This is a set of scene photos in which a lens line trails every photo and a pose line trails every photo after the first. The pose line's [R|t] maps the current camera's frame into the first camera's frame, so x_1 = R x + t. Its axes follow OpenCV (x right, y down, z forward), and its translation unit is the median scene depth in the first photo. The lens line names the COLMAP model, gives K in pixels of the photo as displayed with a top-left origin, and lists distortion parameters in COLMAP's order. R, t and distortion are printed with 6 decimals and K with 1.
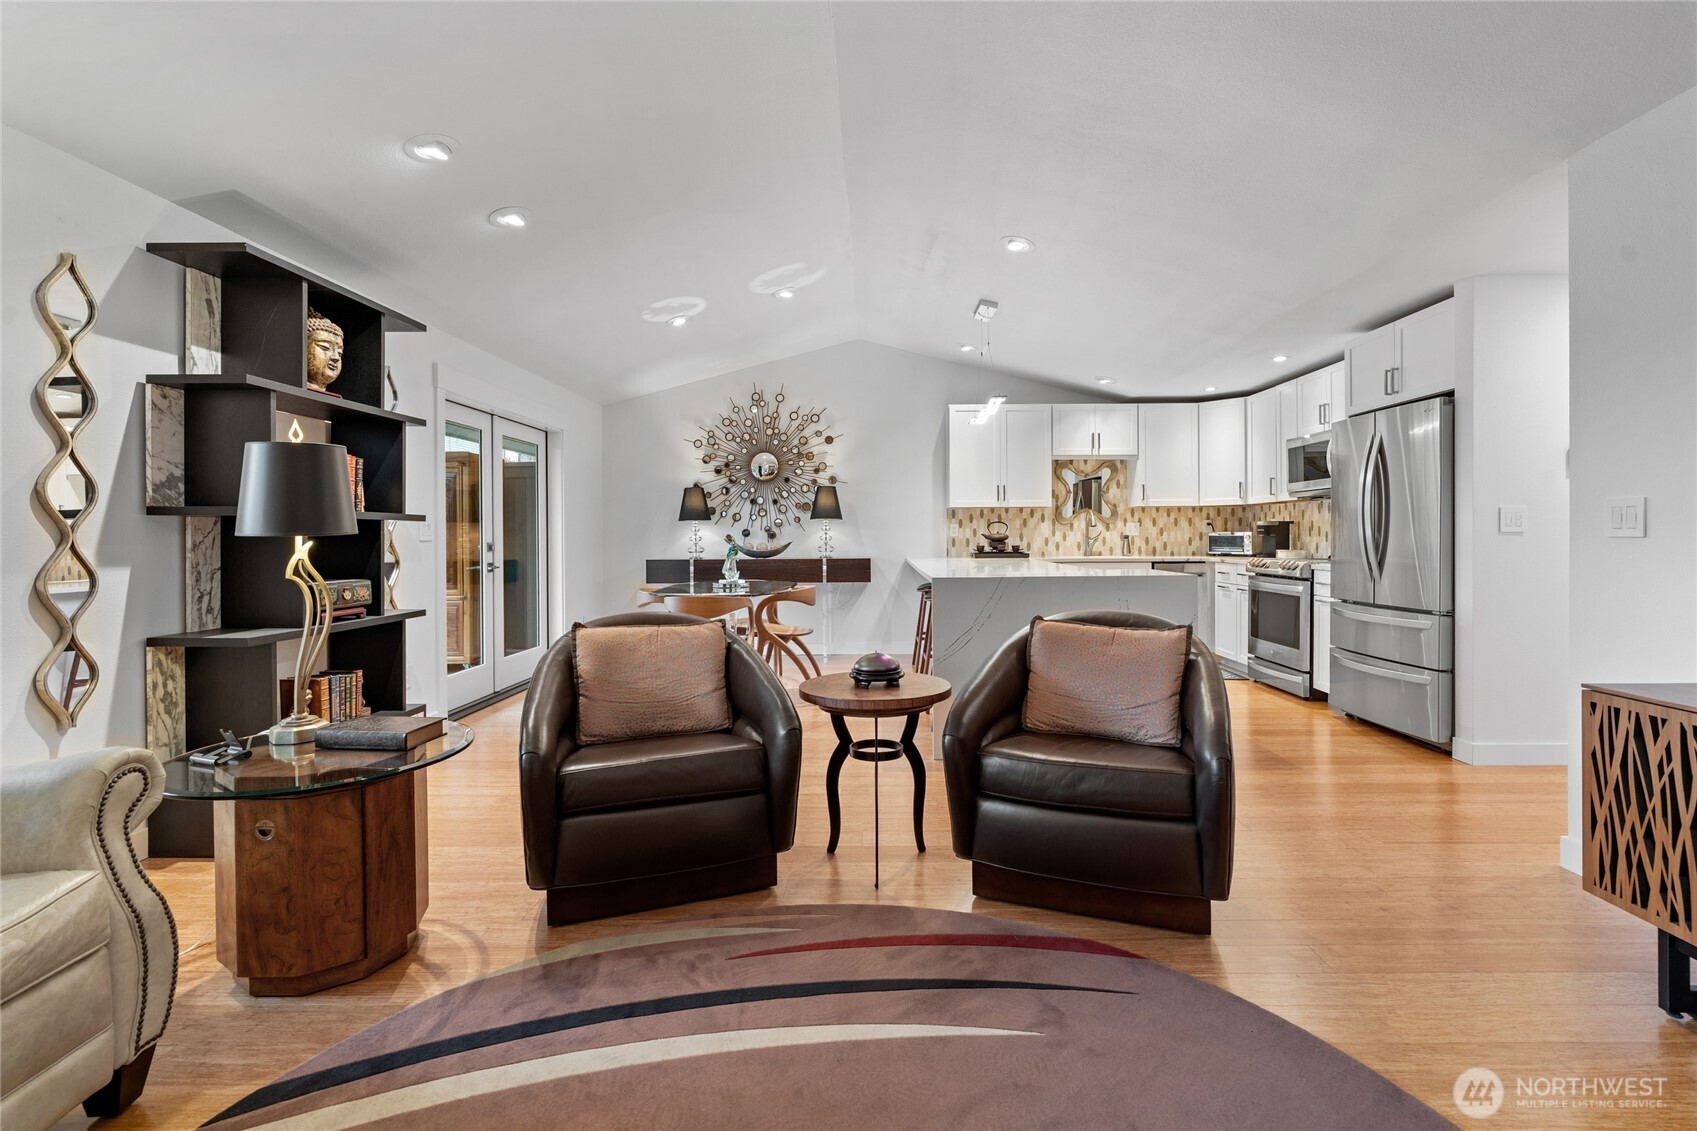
lens RADIAL K [[785.3, 0, 876.3], [0, 785.3, 537.7], [0, 0, 1]] dist [-0.006230, 0.001687]
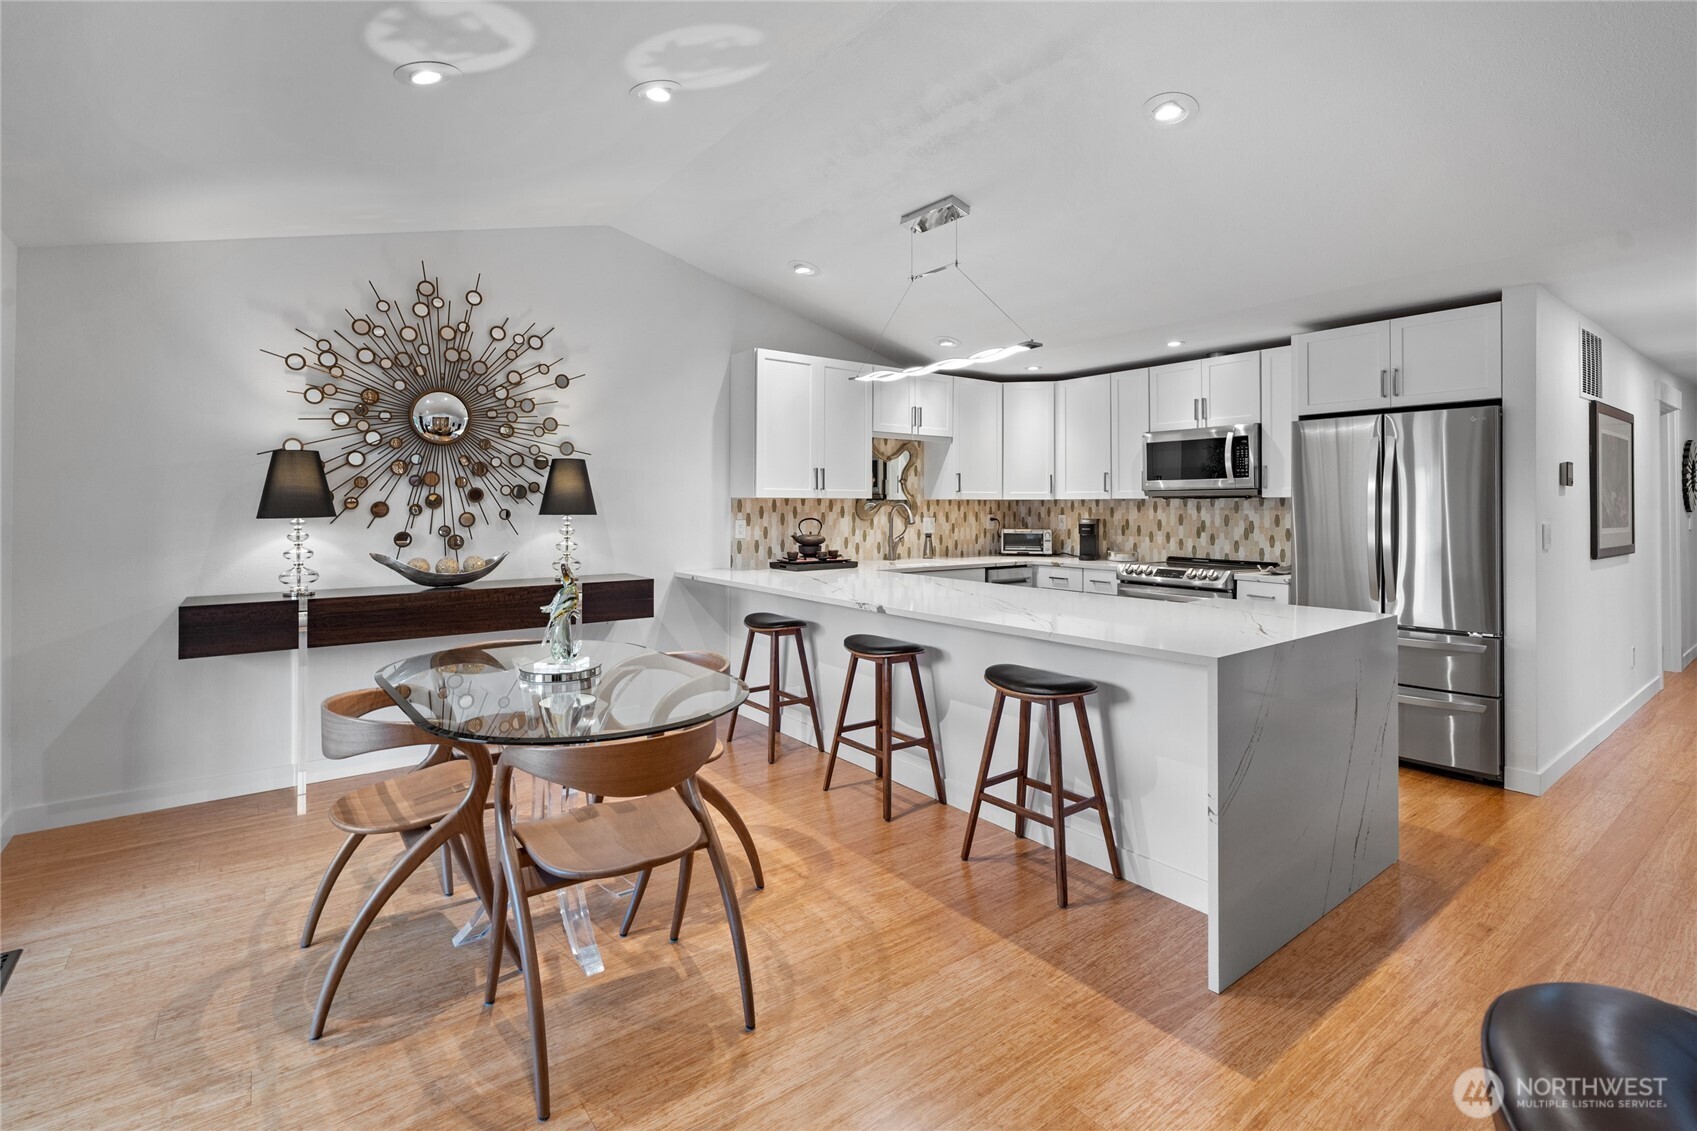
lens RADIAL K [[785.3, 0, 855.0], [0, 785.3, 502.1], [0, 0, 1]] dist [-0.006230, 0.001687]
pose [[0.792973, 0.010086, 0.609173, -0.256577], [-0.004186, 0.999930, -0.011108, -0.027550], [-0.609242, 0.006258, 0.792959, 0.403315]]
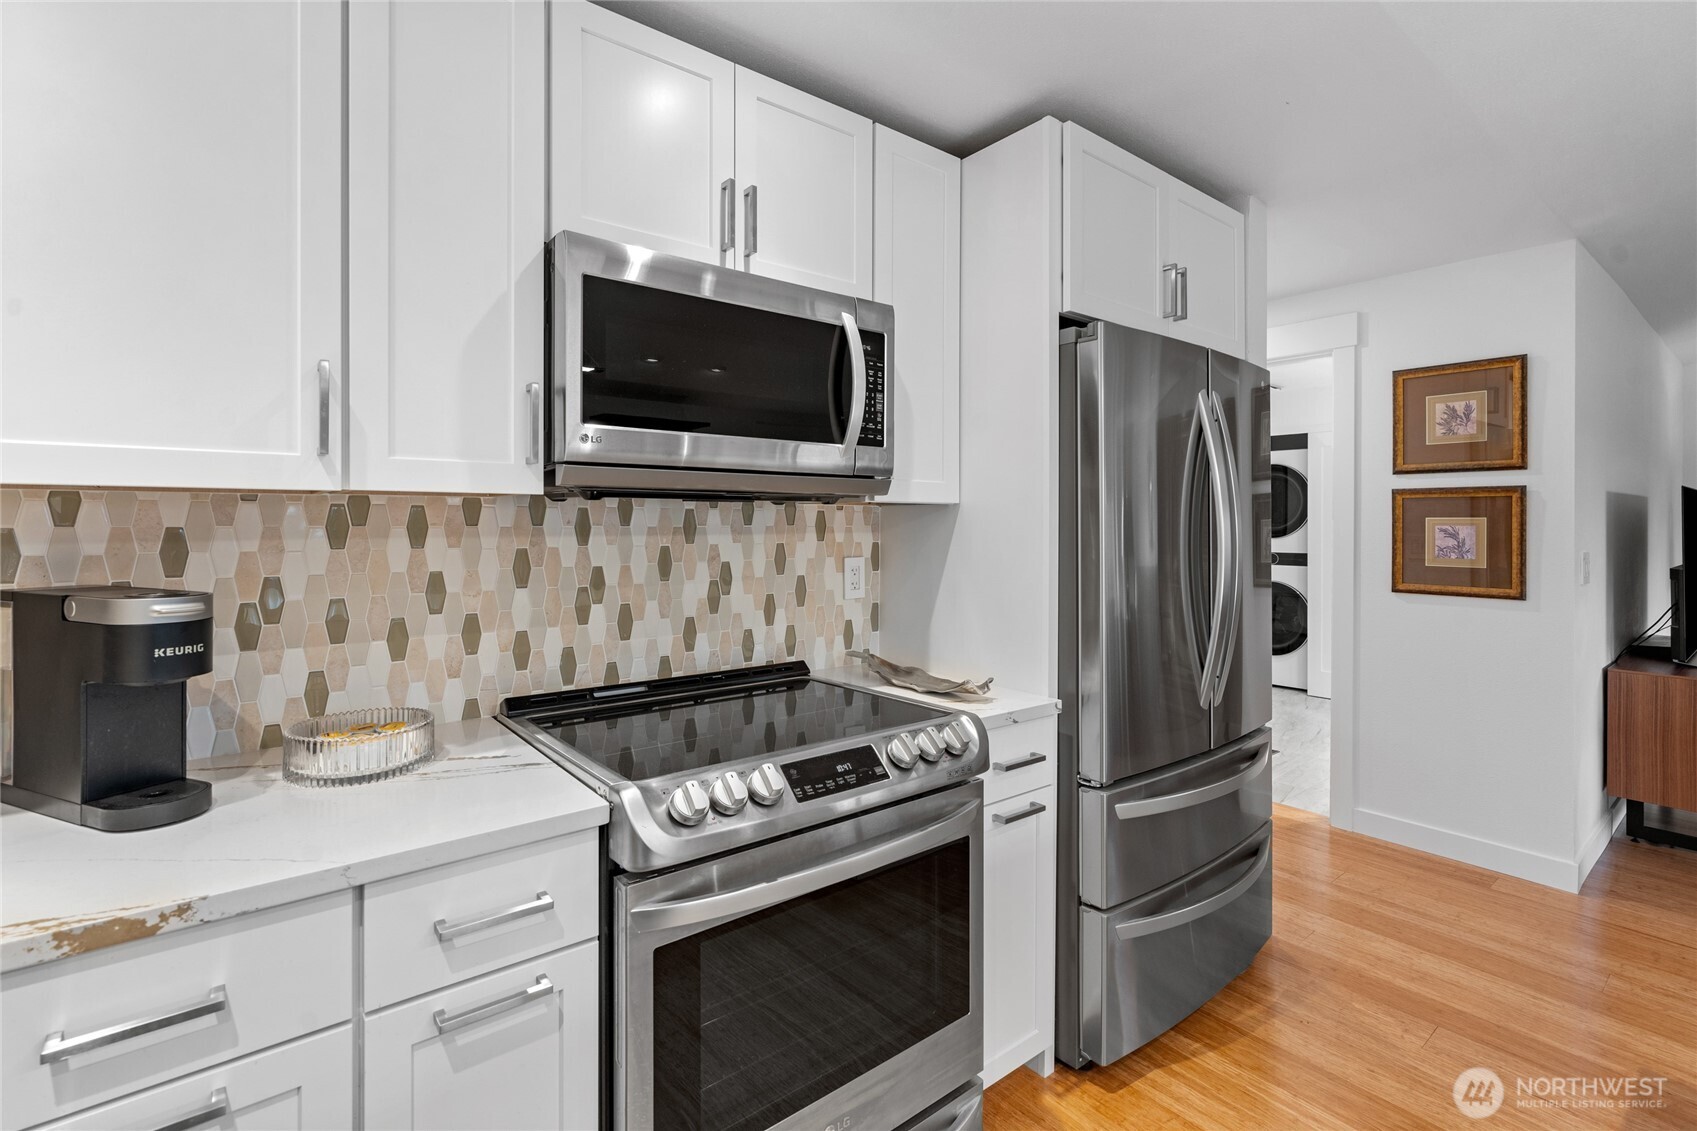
lens RADIAL K [[785.3, 0, 845.4], [0, 785.3, 515.1], [0, 0, 1]] dist [-0.006230, 0.001687]
pose [[-0.622126, 0.009838, 0.782855, 0.249153], [0.003351, 0.999945, -0.009903, -0.033647], [-0.782910, -0.003538, -0.622125, 0.911917]]
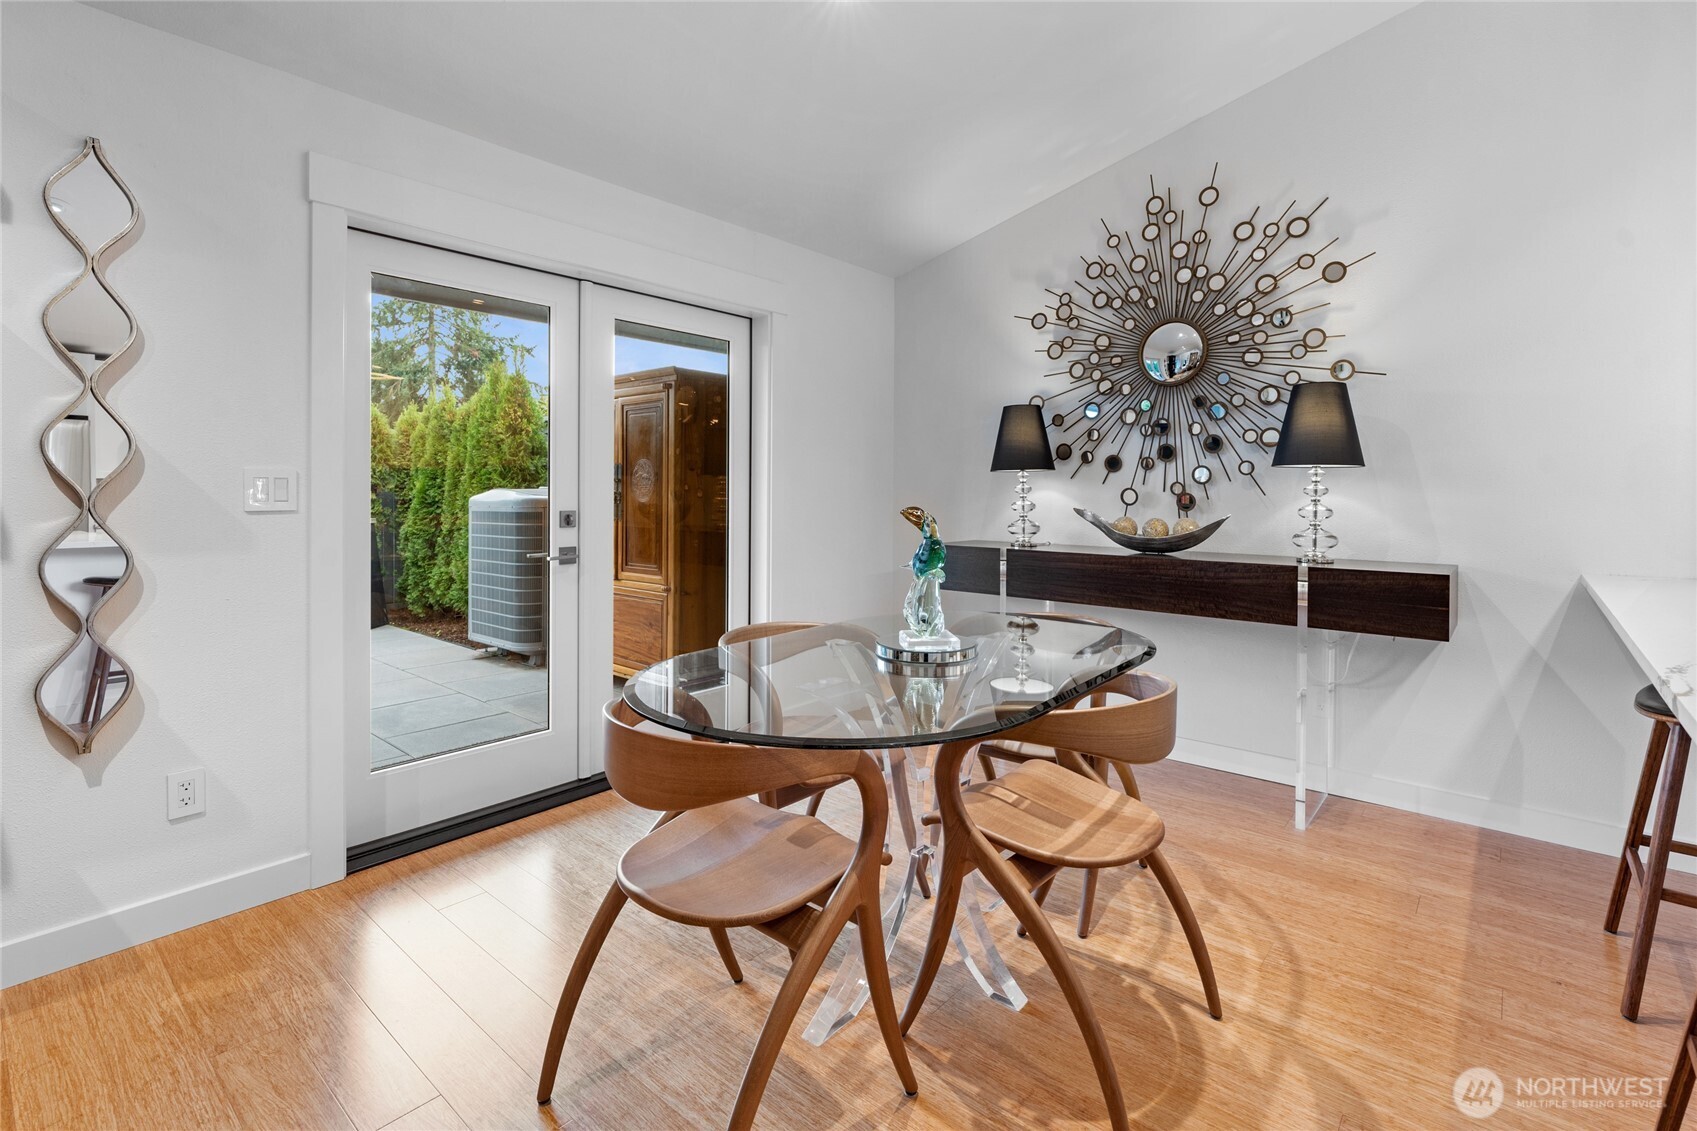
lens RADIAL K [[785.3, 0, 850.8], [0, 785.3, 497.8], [0, 0, 1]] dist [-0.006230, 0.001687]
pose [[0.765278, 0.017385, -0.643465, 0.012254], [-0.011521, 0.999845, 0.013312, -0.009799], [0.643596, -0.002774, 0.765360, 0.545285]]
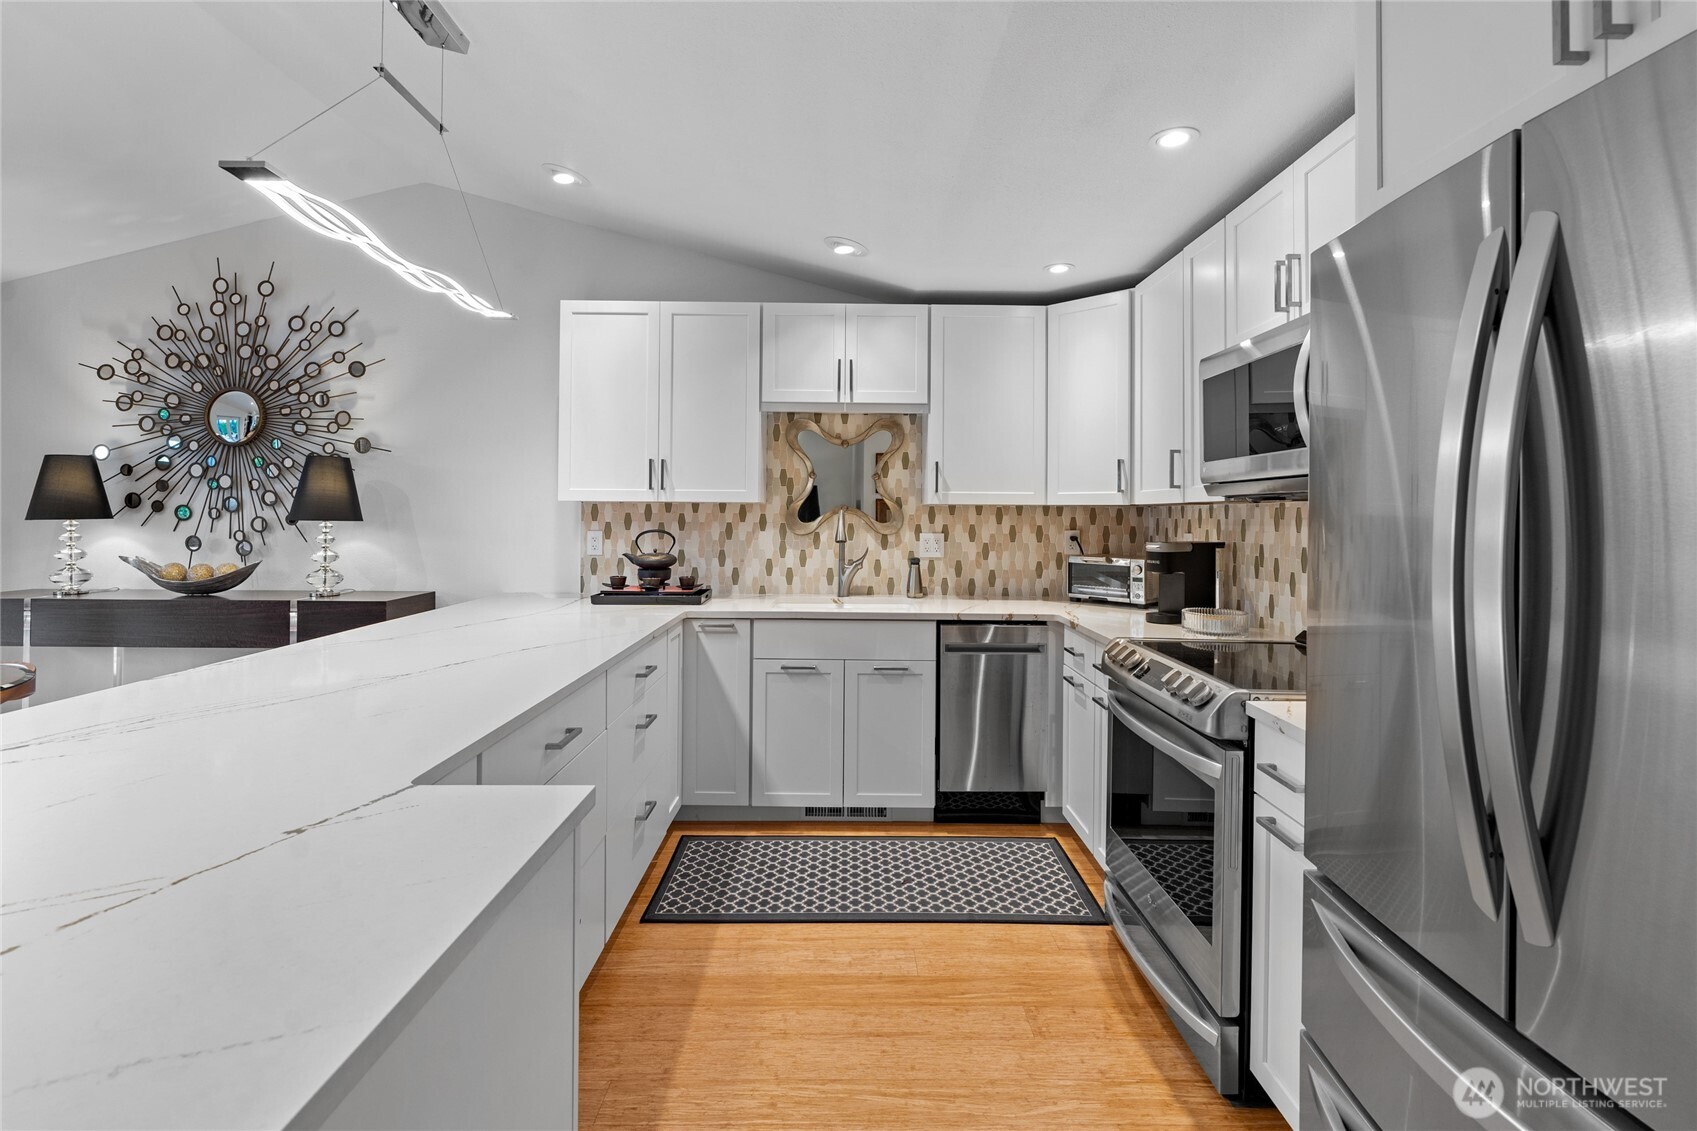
lens RADIAL K [[785.3, 0, 854.4], [0, 785.3, 501.2], [0, 0, 1]] dist [-0.006230, 0.001687]
pose [[0.999824, 0.014895, 0.011416, 0.280460], [-0.014684, 0.999724, -0.018354, -0.032094], [-0.011686, 0.018183, 0.999766, 0.488459]]
